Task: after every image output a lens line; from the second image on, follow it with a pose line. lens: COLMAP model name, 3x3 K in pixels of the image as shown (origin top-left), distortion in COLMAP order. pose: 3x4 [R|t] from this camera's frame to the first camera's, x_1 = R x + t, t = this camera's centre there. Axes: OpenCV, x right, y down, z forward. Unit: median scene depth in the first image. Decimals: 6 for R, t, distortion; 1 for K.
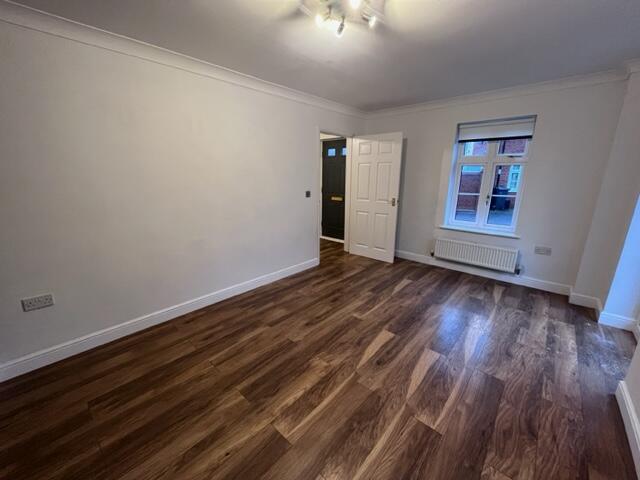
lens RADIAL K [[258.2, 0, 319.0], [0, 258.2, 240.8], [0, 0, 1]] dist [-0.002144, -0.000391]
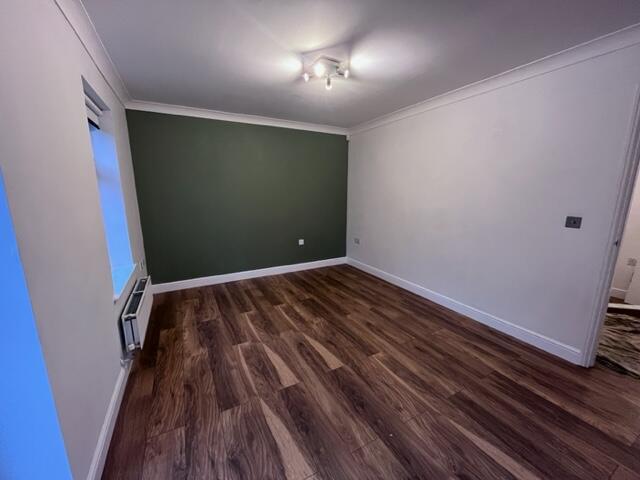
lens RADIAL K [[258.2, 0, 319.0], [0, 258.2, 240.8], [0, 0, 1]] dist [-0.002144, -0.000391]
pose [[-0.336205, 0.178354, -0.924747, 1.084306], [-0.236413, 0.934481, 0.266183, -0.270222], [0.911633, 0.308114, -0.272012, 1.120731]]
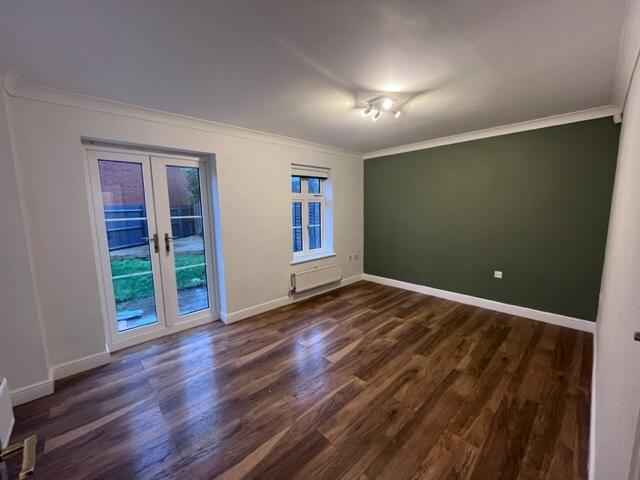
lens RADIAL K [[258.2, 0, 319.0], [0, 258.2, 240.8], [0, 0, 1]] dist [-0.002144, -0.000391]
pose [[-0.996592, 0.004823, 0.082351, 0.243367], [0.035125, 0.928079, 0.370722, -0.503604], [-0.074640, 0.372351, -0.925086, 1.903511]]
